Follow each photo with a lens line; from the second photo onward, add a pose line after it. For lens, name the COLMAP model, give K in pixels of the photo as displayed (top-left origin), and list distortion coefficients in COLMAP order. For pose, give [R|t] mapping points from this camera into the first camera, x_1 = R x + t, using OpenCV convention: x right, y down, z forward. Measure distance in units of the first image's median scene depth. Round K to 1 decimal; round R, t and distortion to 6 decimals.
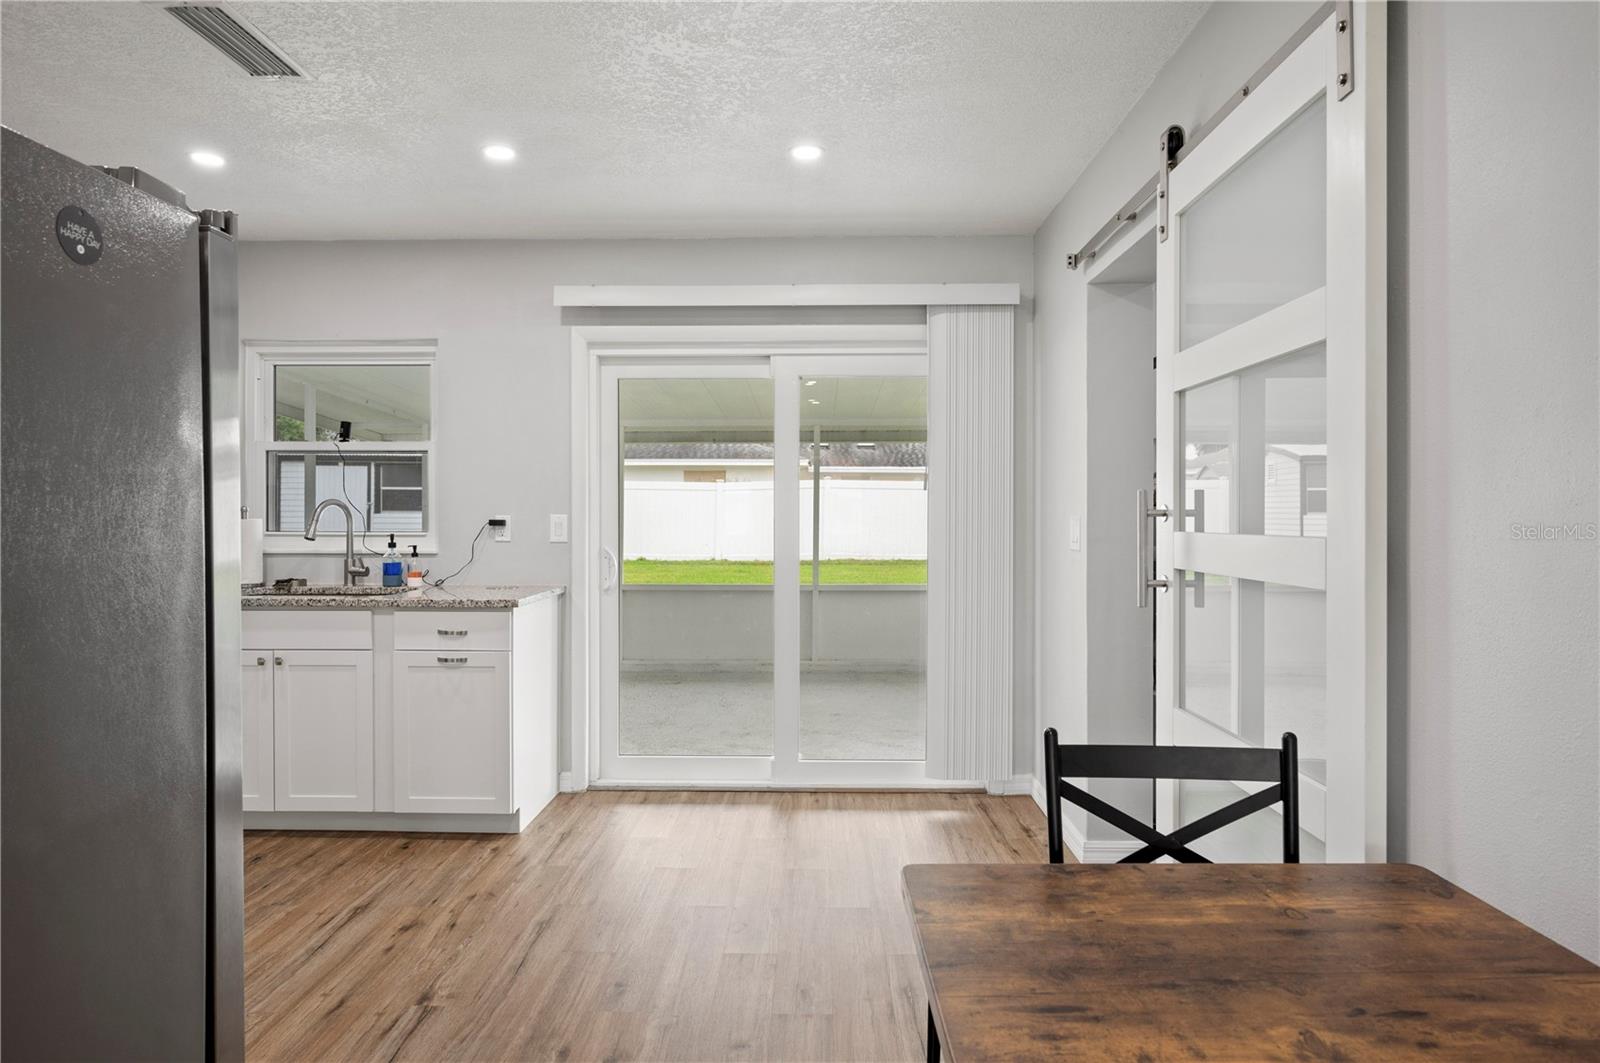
lens RADIAL K [[927.8, 0, 806.9], [0, 927.8, 518.1], [0, 0, 1]] dist [0.001173, -0.000518]
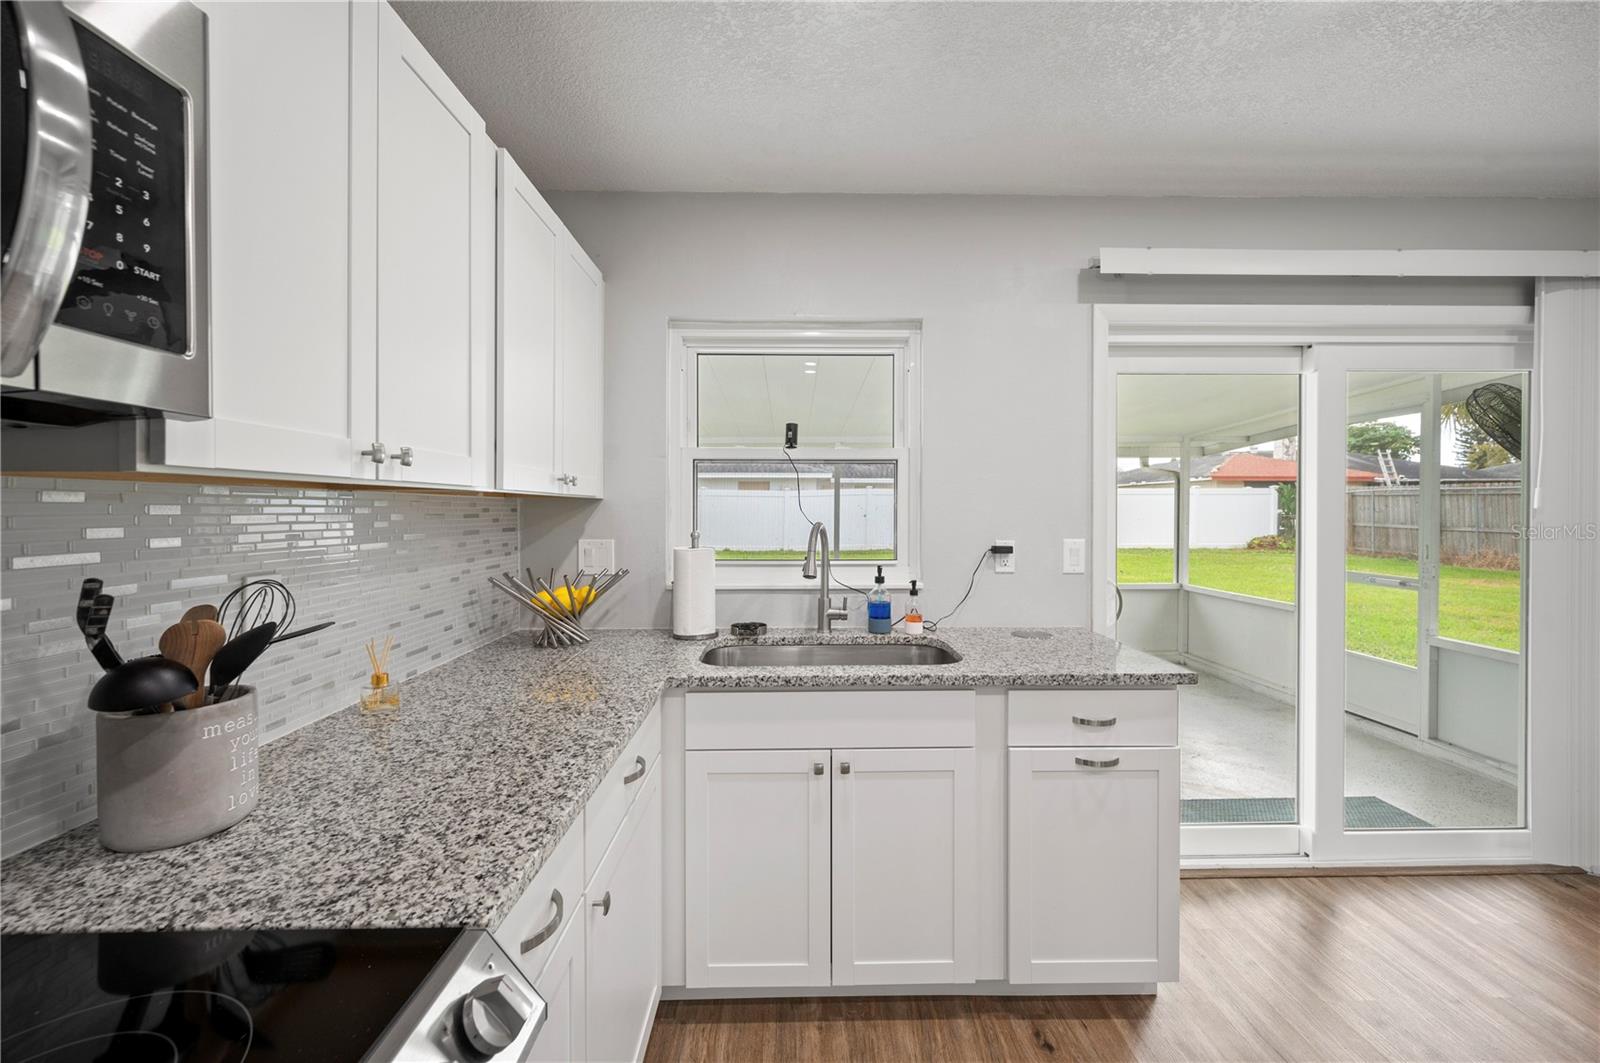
lens RADIAL K [[641.6, 0, 805.7], [0, 641.6, 516.6], [0, 0, 1]] dist [0.001379, 0.000806]
pose [[0.998953, -0.002914, 0.045660, -0.534619], [0.002766, 0.999991, 0.003296, -0.025999], [-0.045669, -0.003166, 0.998952, 0.463397]]
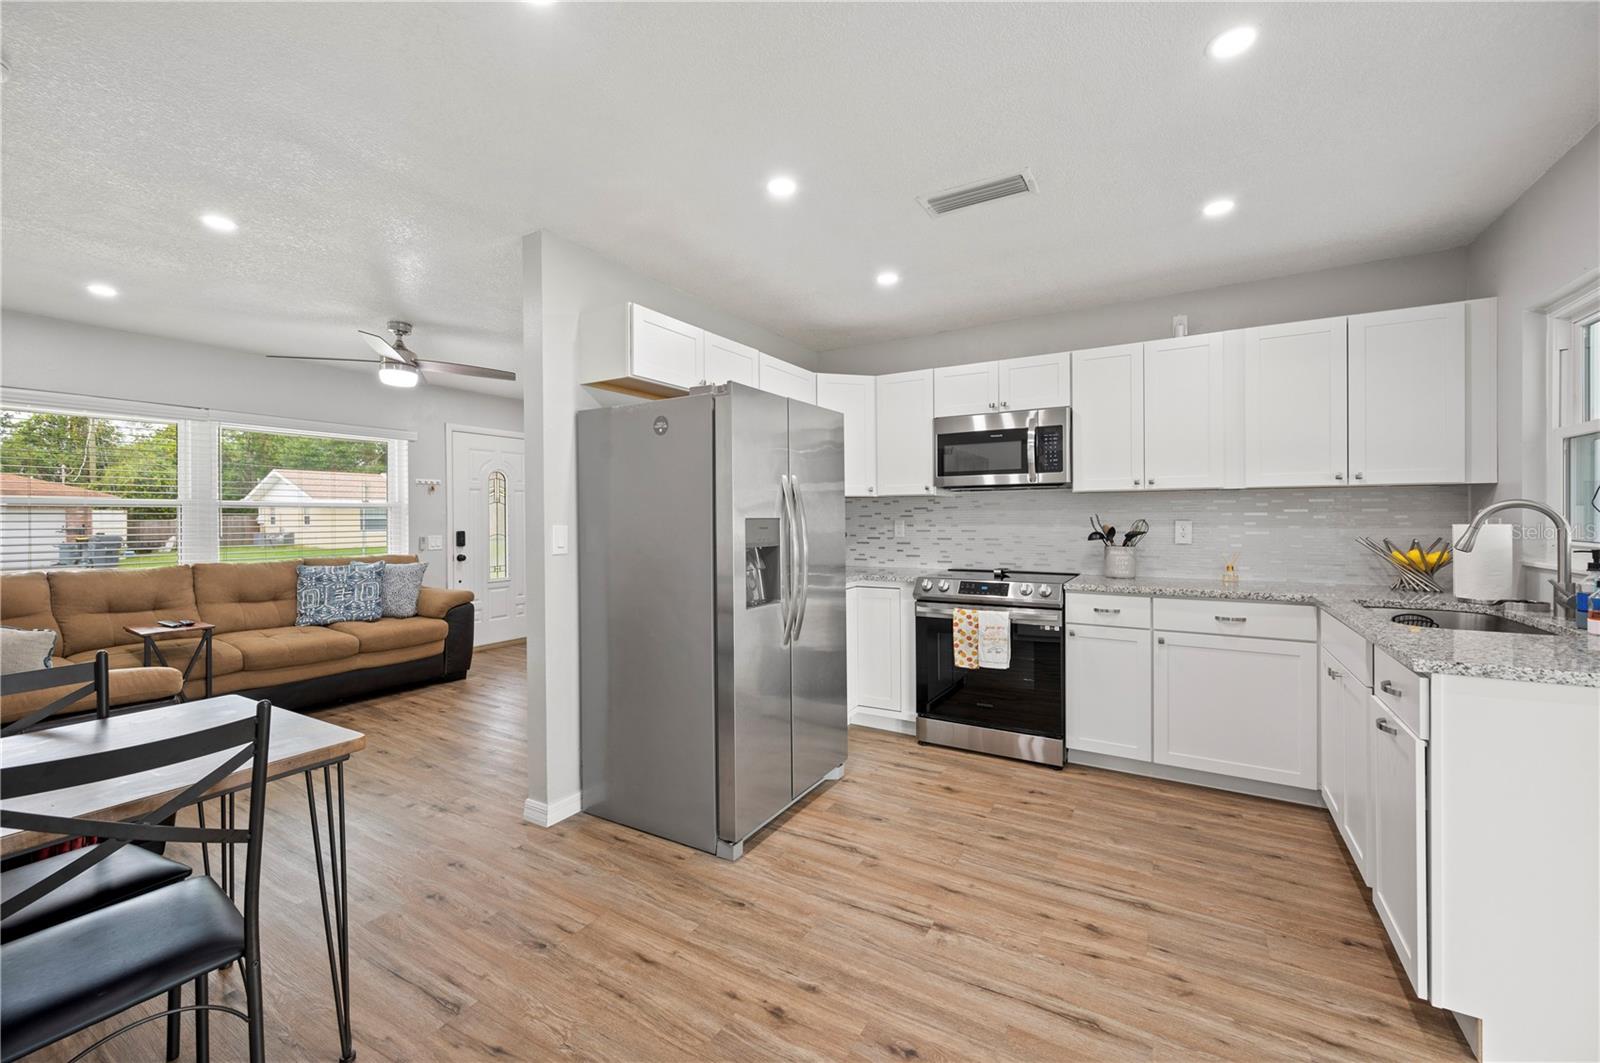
lens RADIAL K [[641.6, 0, 797.2], [0, 641.6, 516.0], [0, 0, 1]] dist [0.001379, 0.000806]
pose [[-0.502026, 0.001454, -0.864851, 0.232987], [-0.001285, 0.999996, 0.002427, -0.007516], [0.864852, 0.002330, -0.502022, 0.739141]]
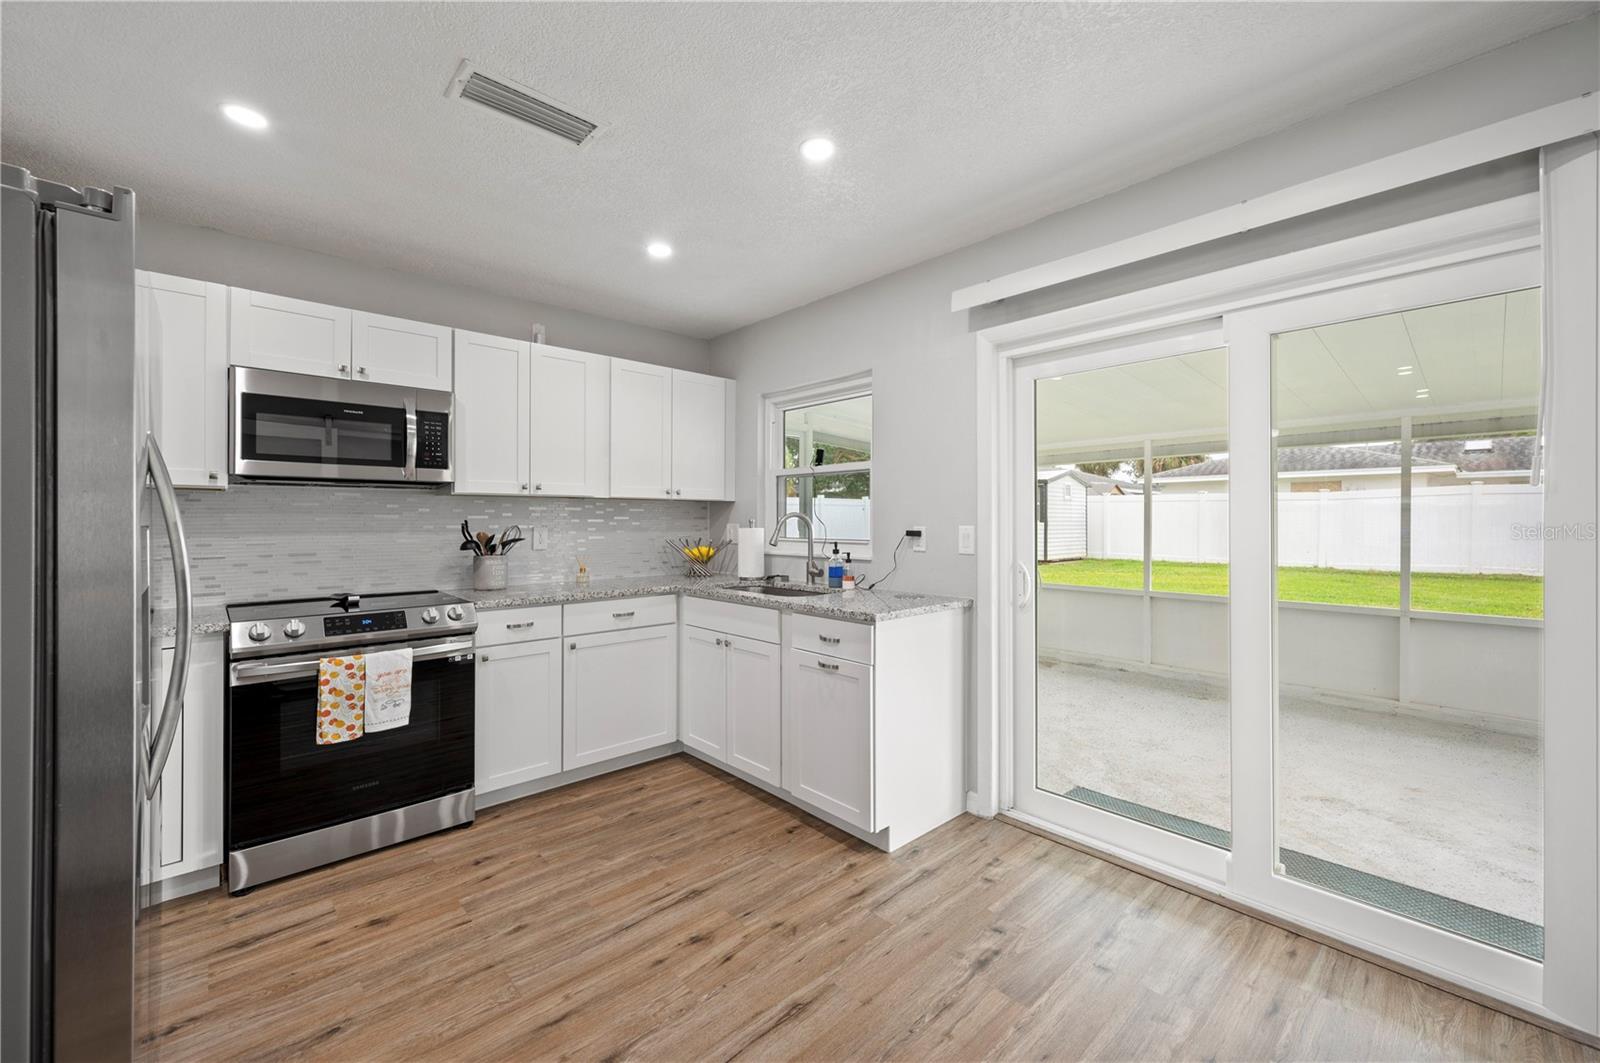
lens RADIAL K [[641.6, 0, 795.9], [0, 641.6, 515.9], [0, 0, 1]] dist [0.001379, 0.000806]
pose [[0.687798, -0.006344, -0.725874, 0.102555], [-0.003660, 0.999919, -0.012207, -0.005481], [0.725892, 0.011052, 0.687719, 0.410698]]
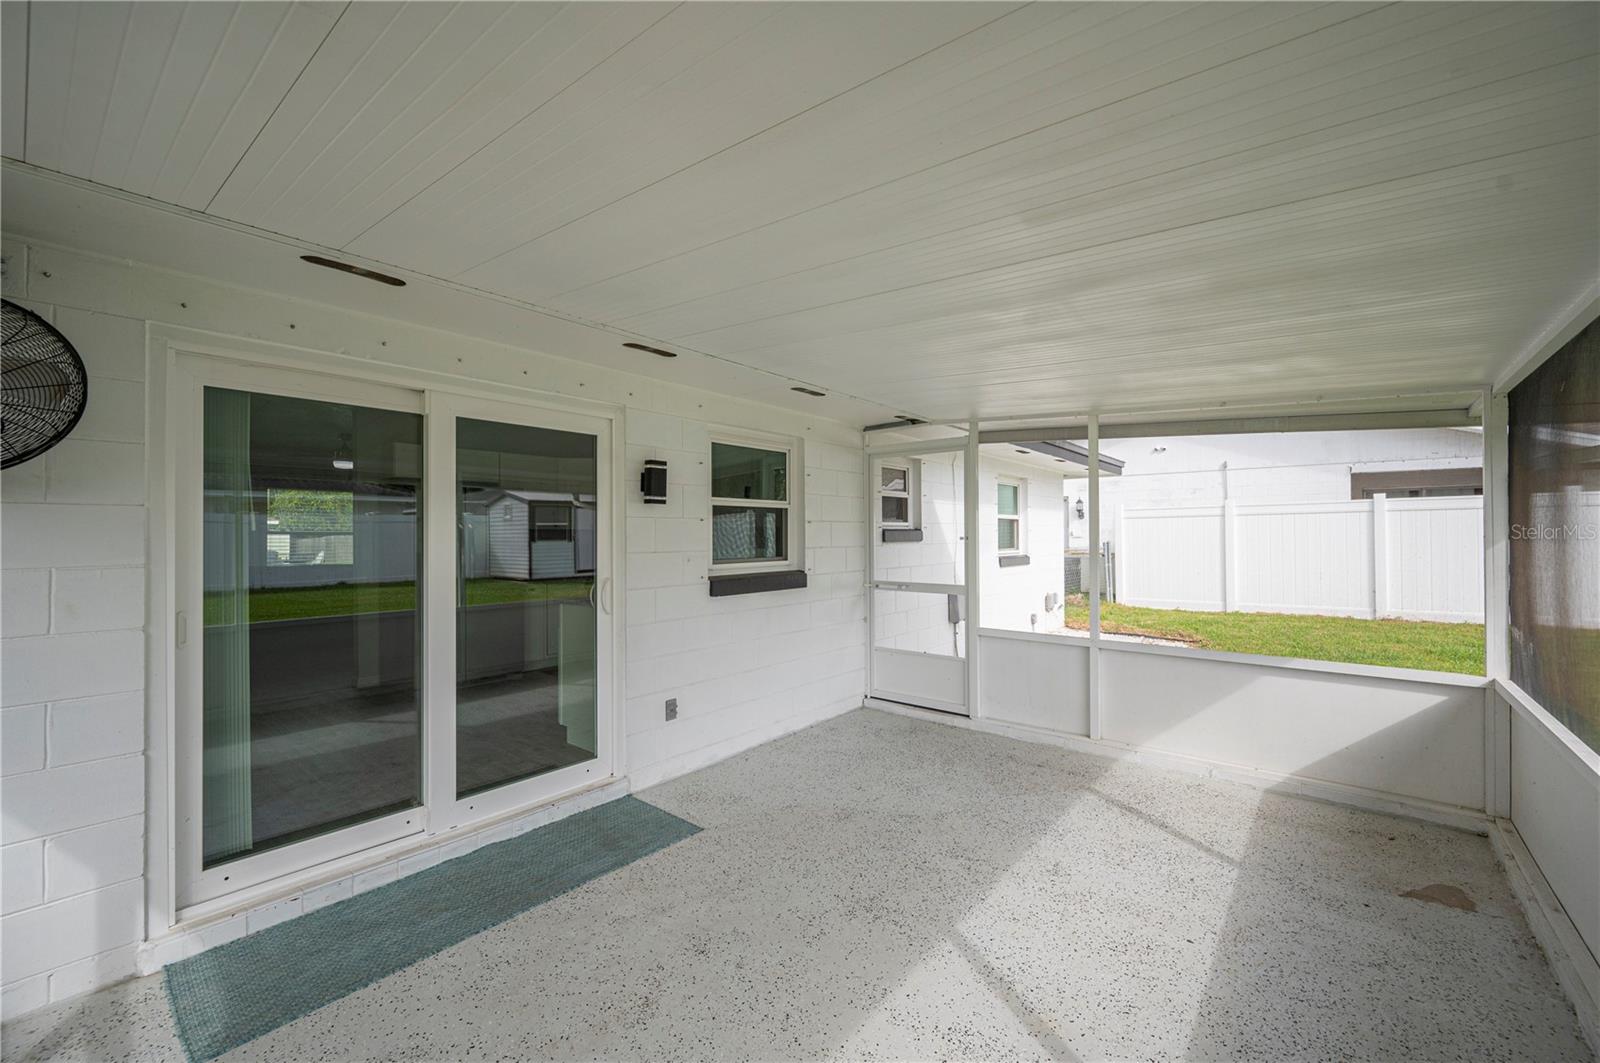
lens RADIAL K [[641.6, 0, 806.4], [0, 641.6, 529.5], [0, 0, 1]] dist [0.001379, 0.000806]
pose [[-0.619837, -0.003333, -0.784723, 0.284972], [-0.002900, 0.999994, -0.001956, -0.029780], [0.784725, 0.001063, -0.619843, 1.823872]]
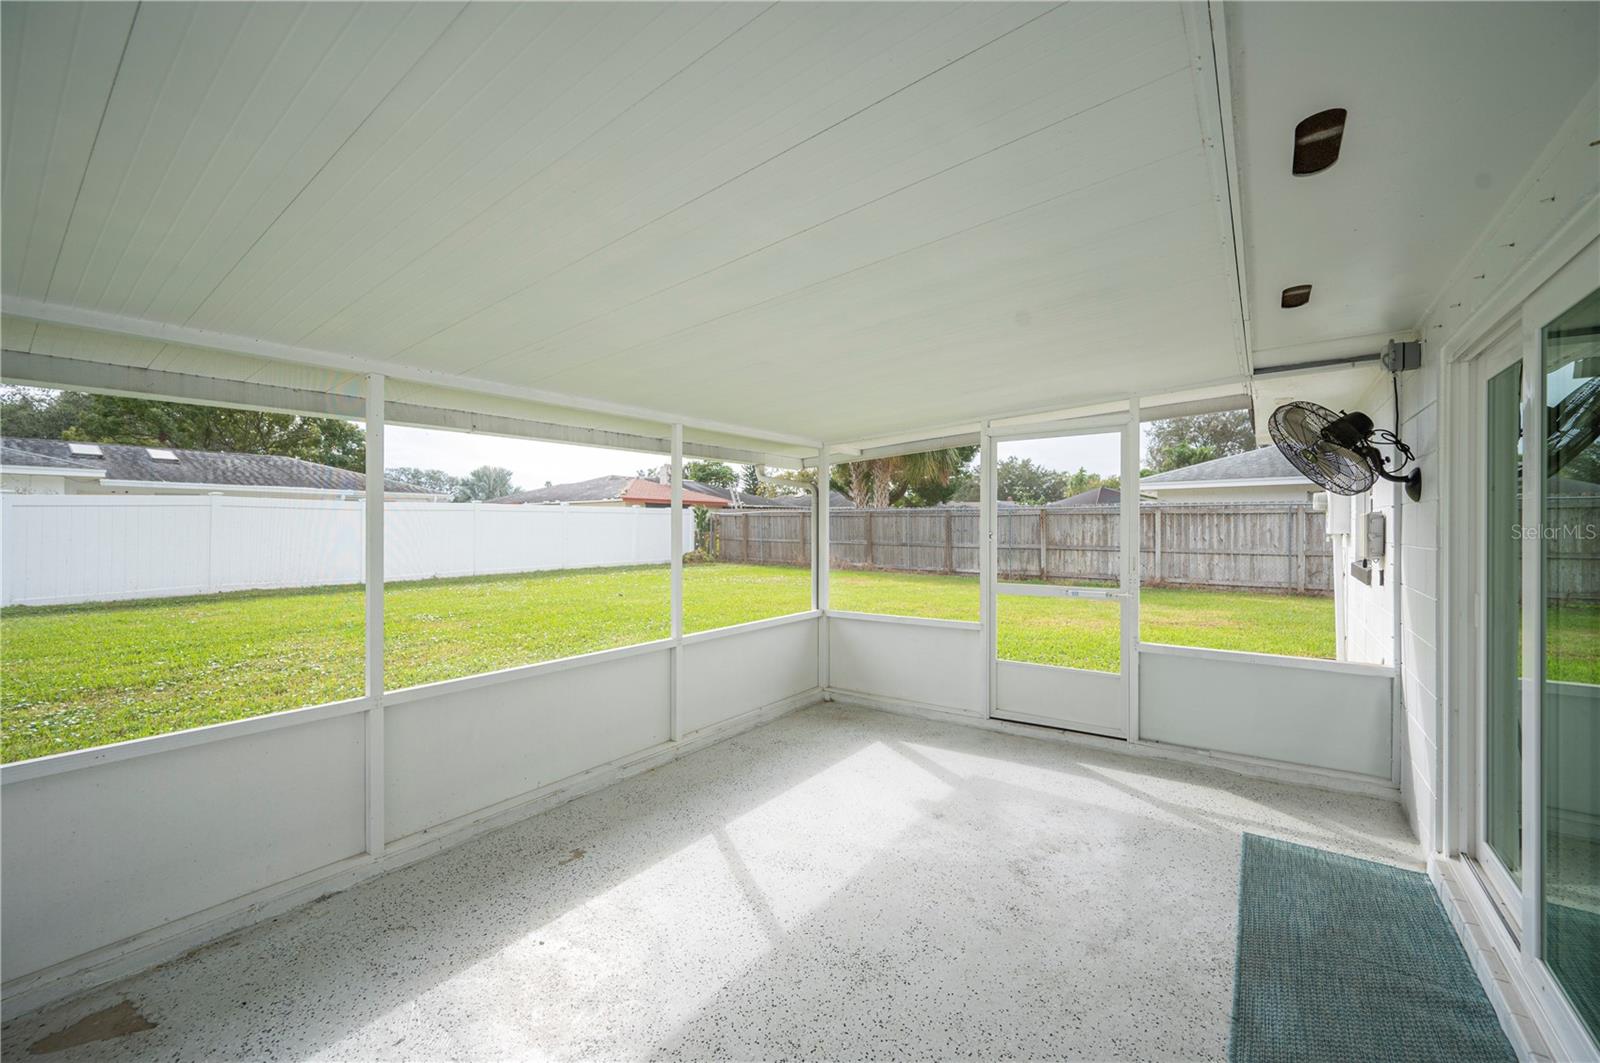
lens RADIAL K [[641.6, 0, 798.4], [0, 641.6, 531.9], [0, 0, 1]] dist [0.001379, 0.000806]
pose [[0.583838, -0.010255, 0.811806, -0.698180], [0.012098, 0.999919, 0.003931, -0.028668], [-0.811780, 0.007526, 0.583915, 1.220495]]
